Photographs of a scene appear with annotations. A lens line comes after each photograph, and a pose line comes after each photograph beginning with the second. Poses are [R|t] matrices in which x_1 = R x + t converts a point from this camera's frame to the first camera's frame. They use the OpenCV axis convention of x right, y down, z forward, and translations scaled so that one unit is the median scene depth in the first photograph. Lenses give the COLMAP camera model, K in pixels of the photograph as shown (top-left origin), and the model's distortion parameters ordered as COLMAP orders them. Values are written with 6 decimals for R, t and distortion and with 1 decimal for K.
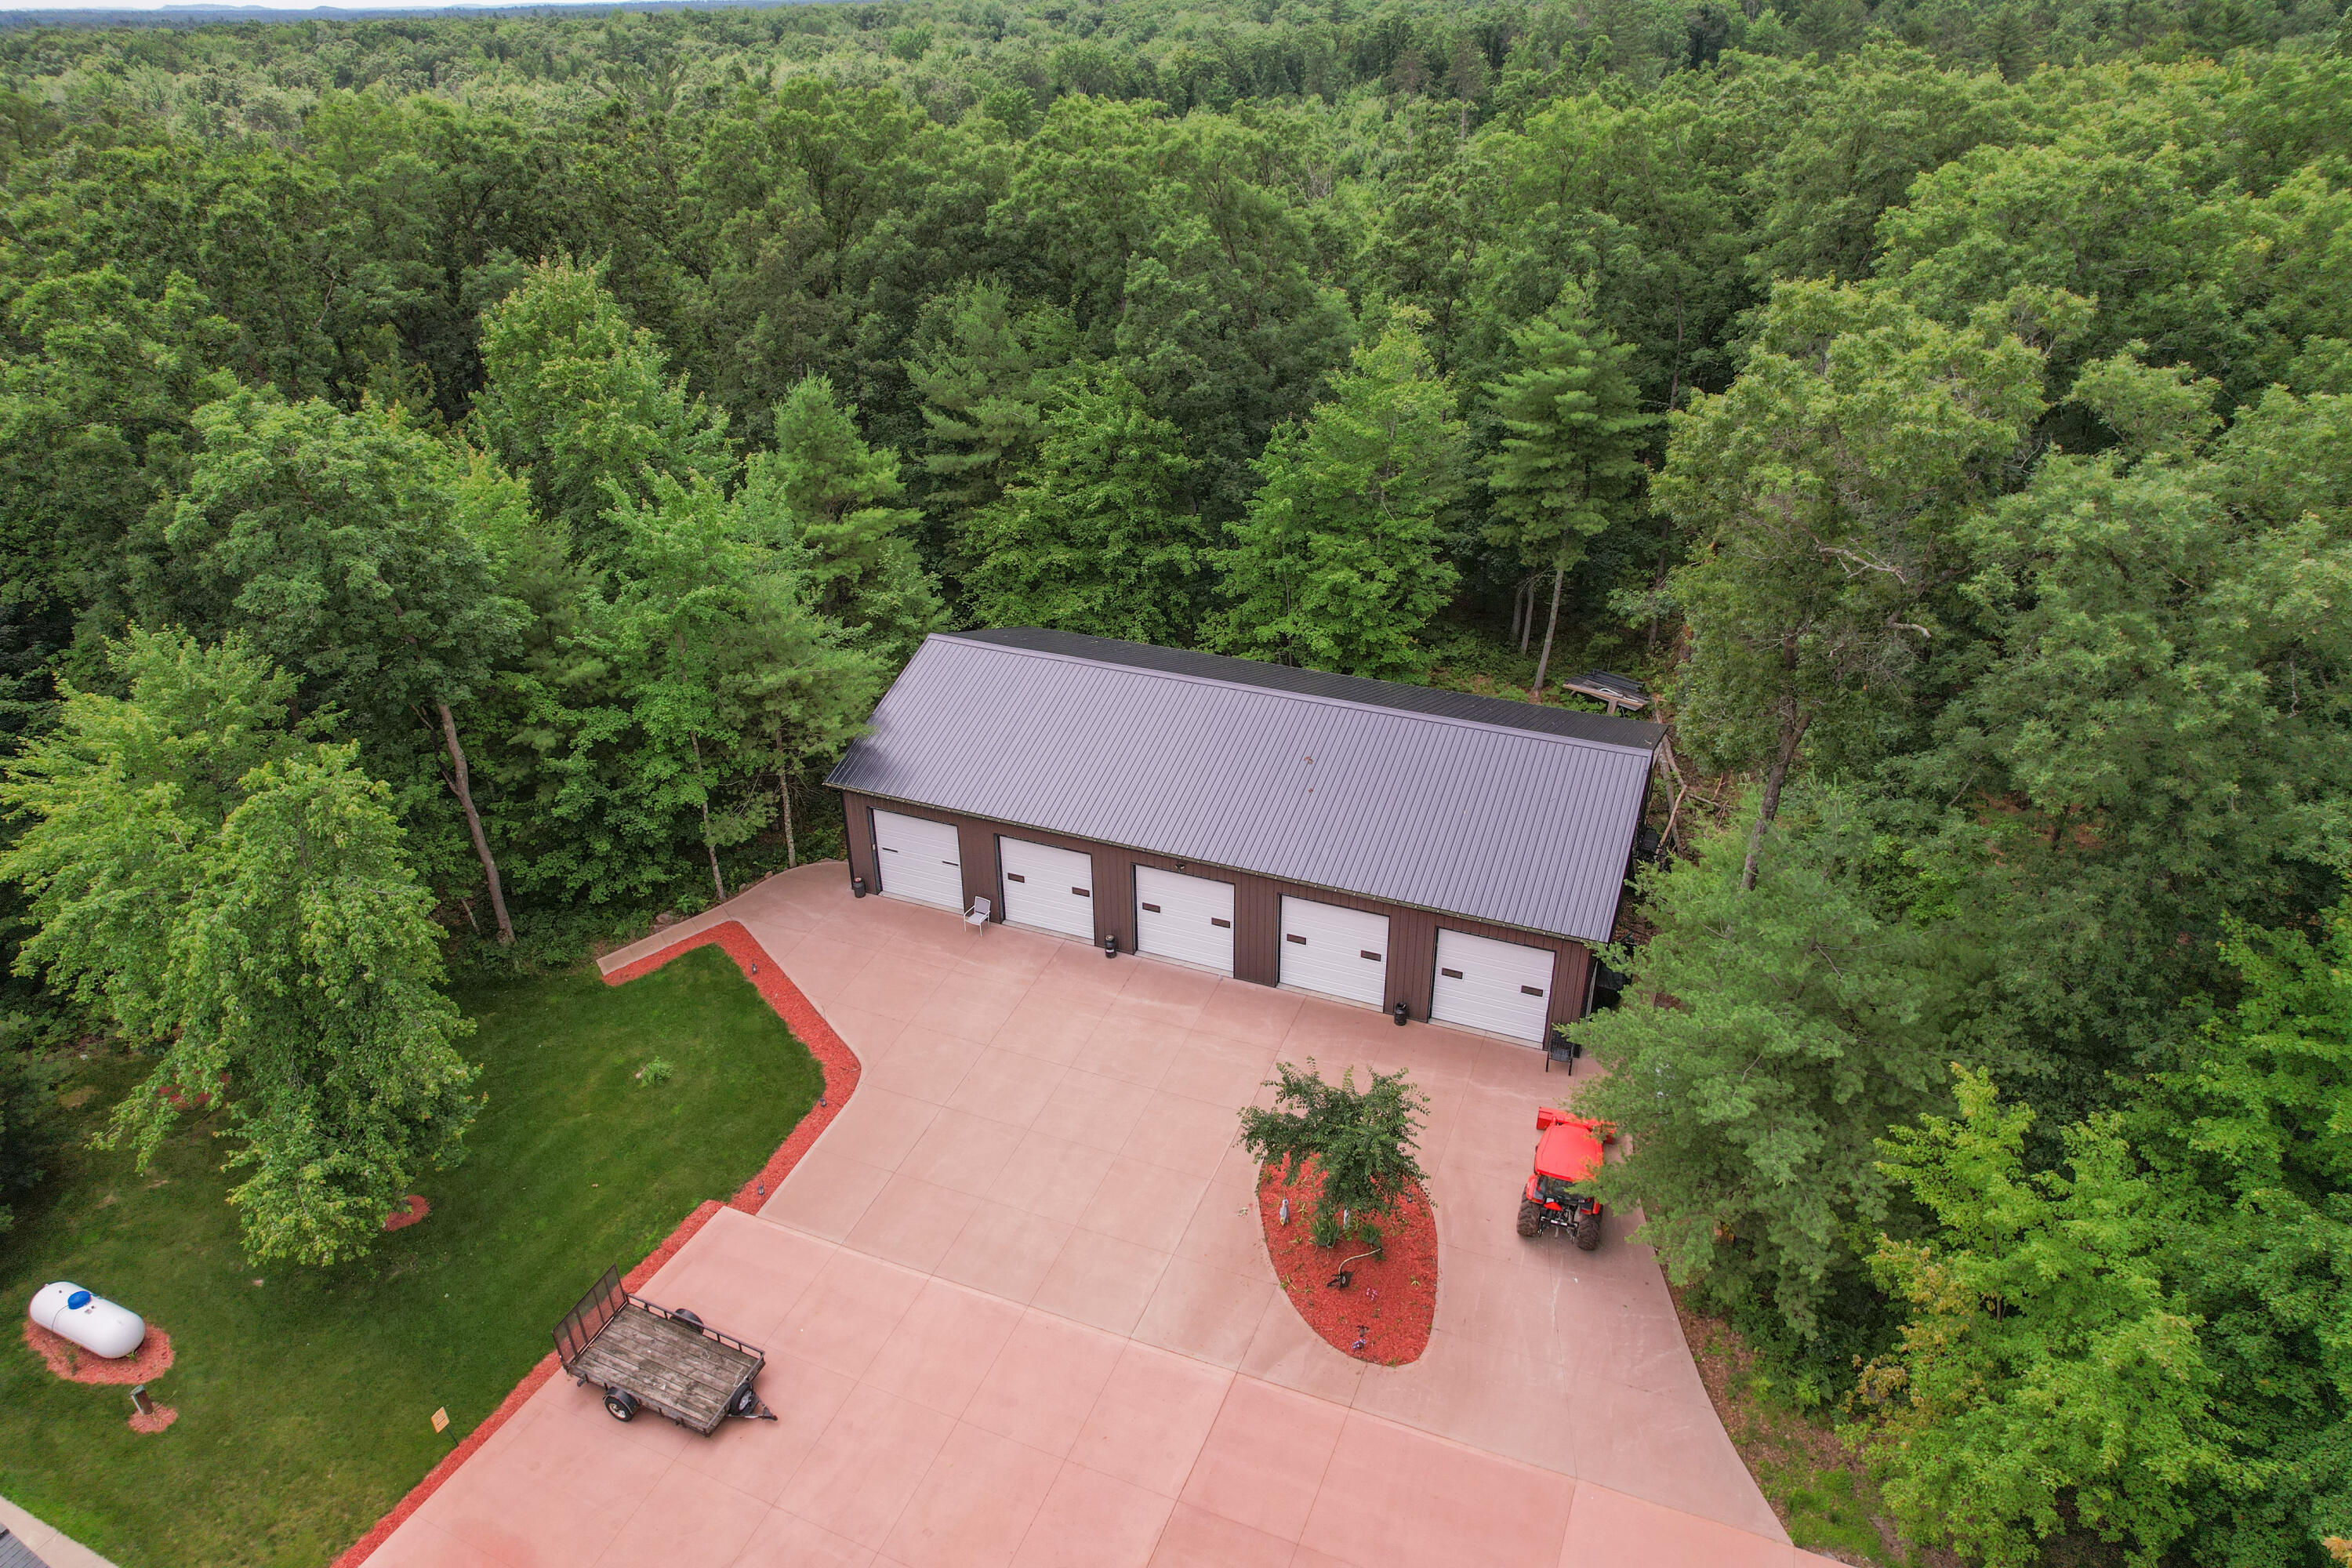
lens RADIAL K [[1515.5, 0, 1167.7], [0, 1515.5, 769.2], [0, 0, 1]] dist [-0.051751, 0.028196]
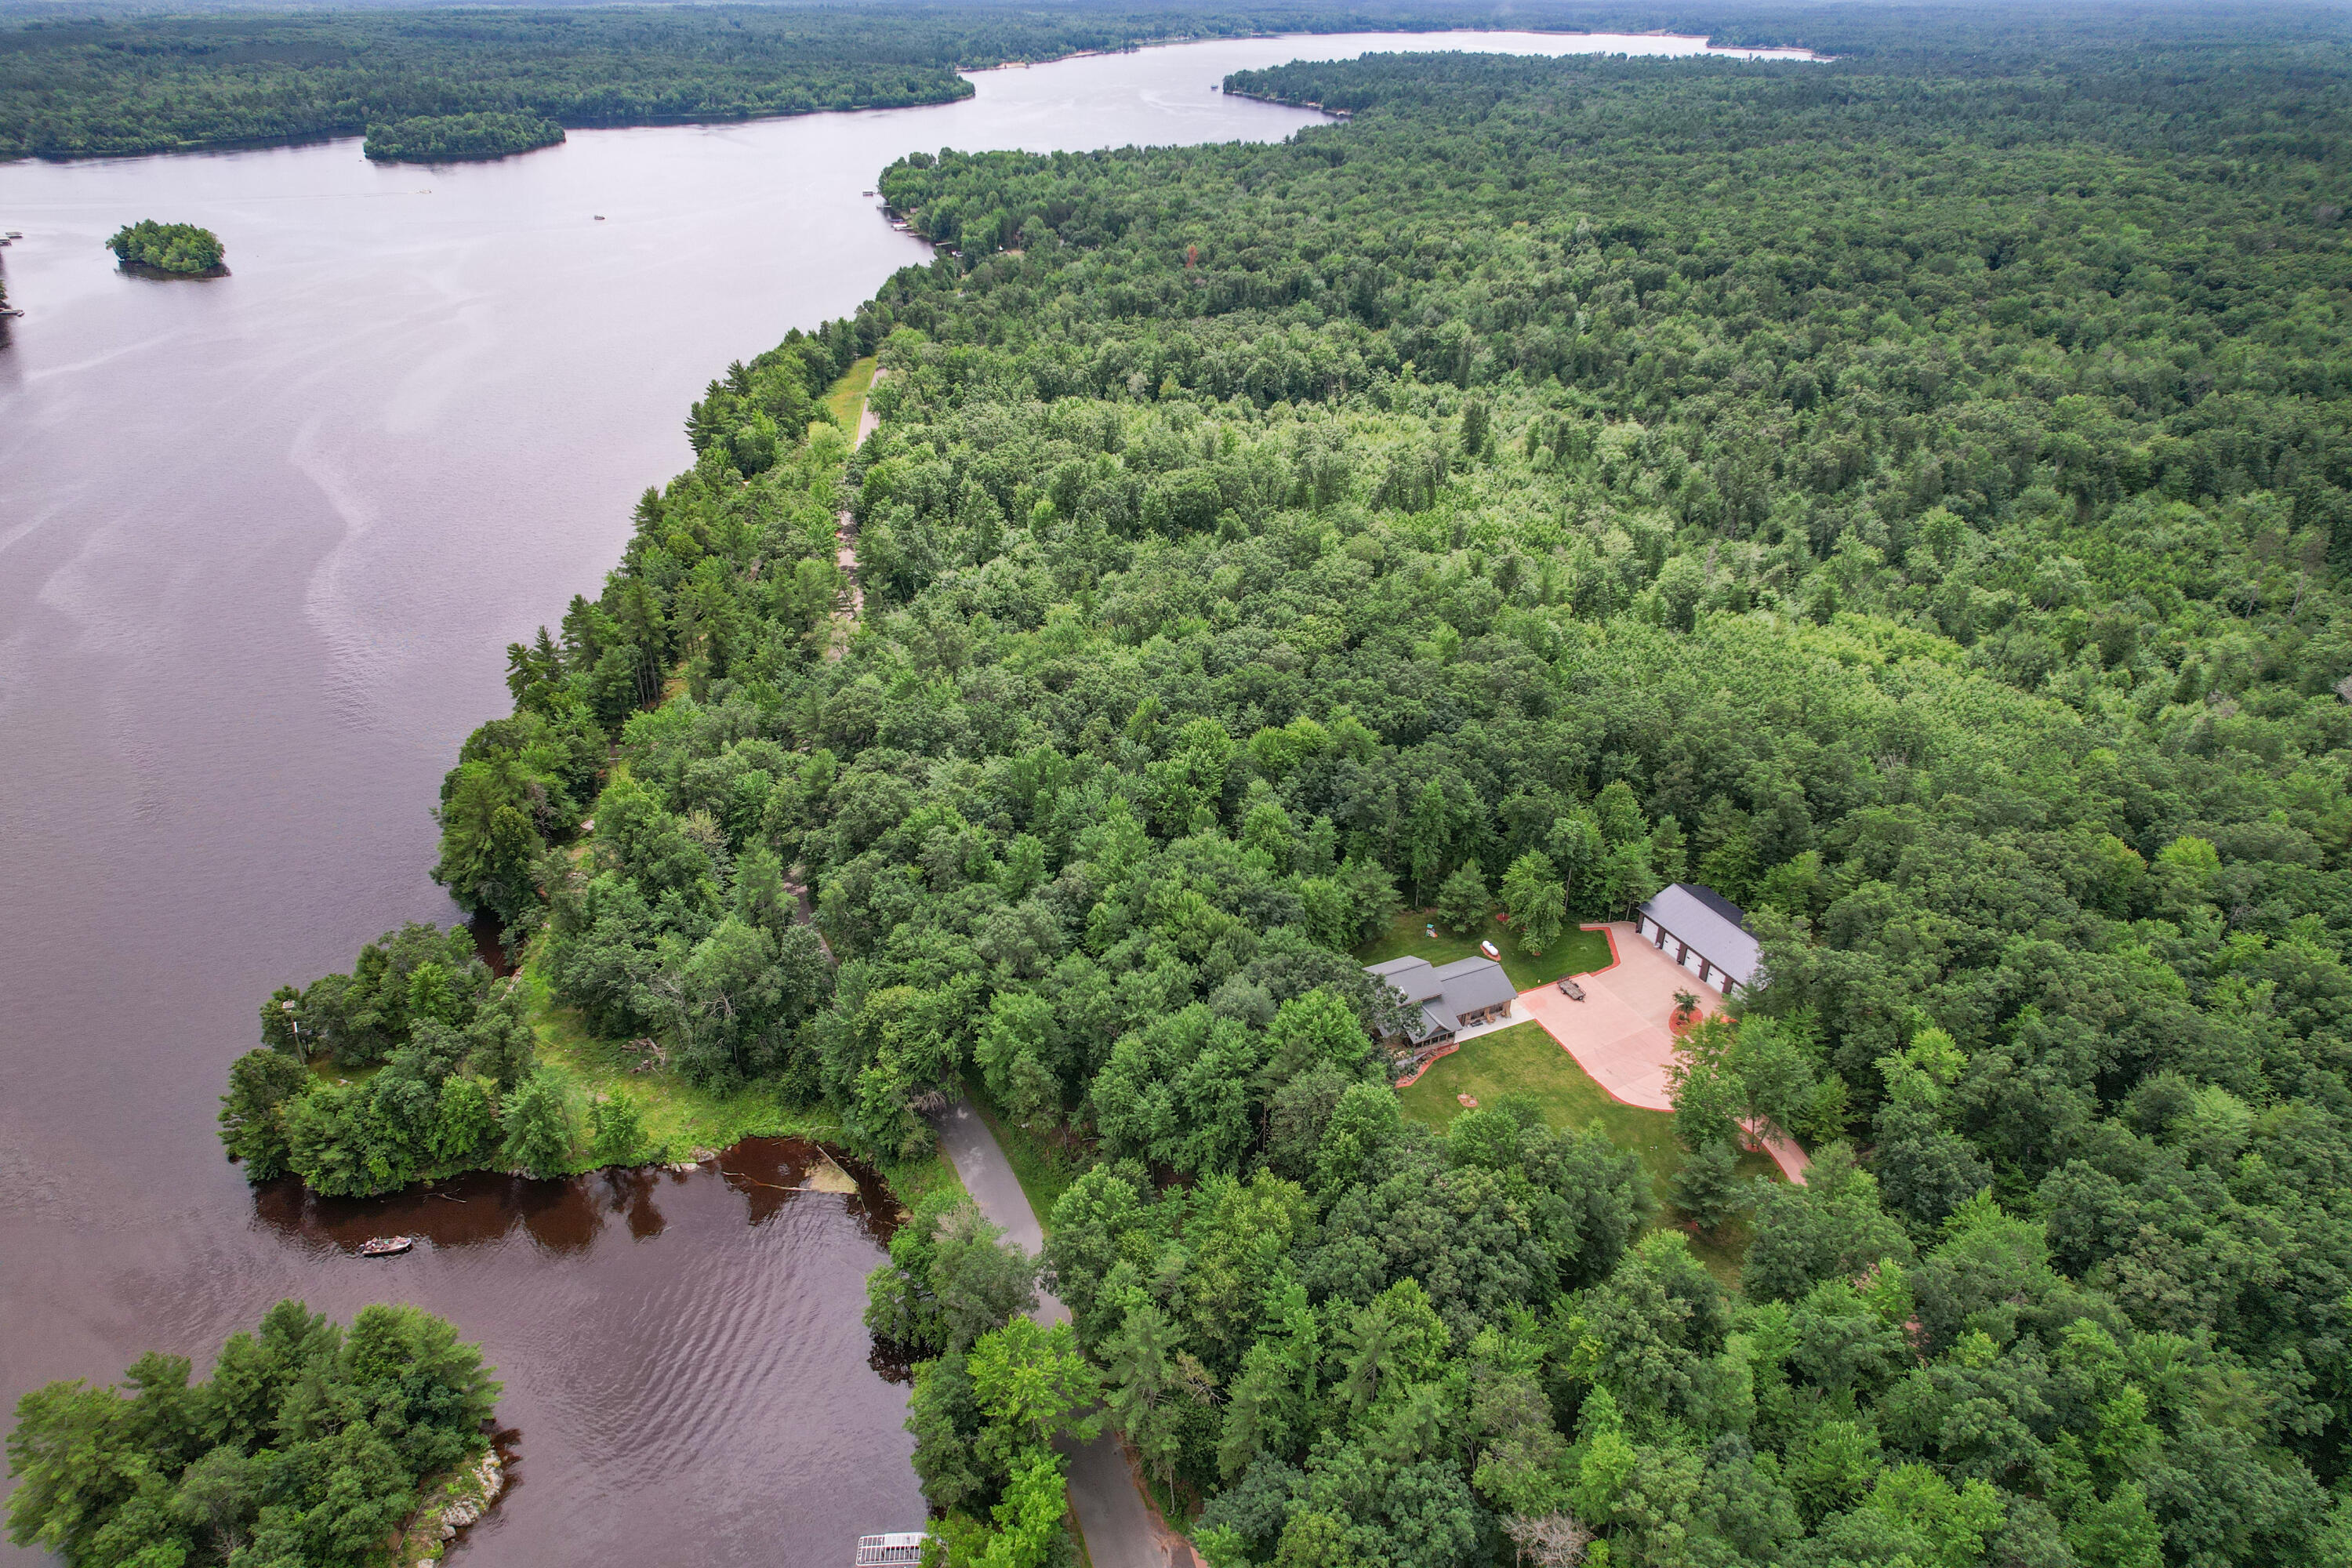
lens RADIAL K [[1515.5, 0, 1162.6], [0, 1515.5, 769.4], [0, 0, 1]] dist [-0.051751, 0.028196]
pose [[0.757885, 0.325342, -0.565476, 1.209250], [-0.315302, 0.941489, 0.119091, -0.506490], [0.571135, 0.088038, 0.816121, -3.846798]]
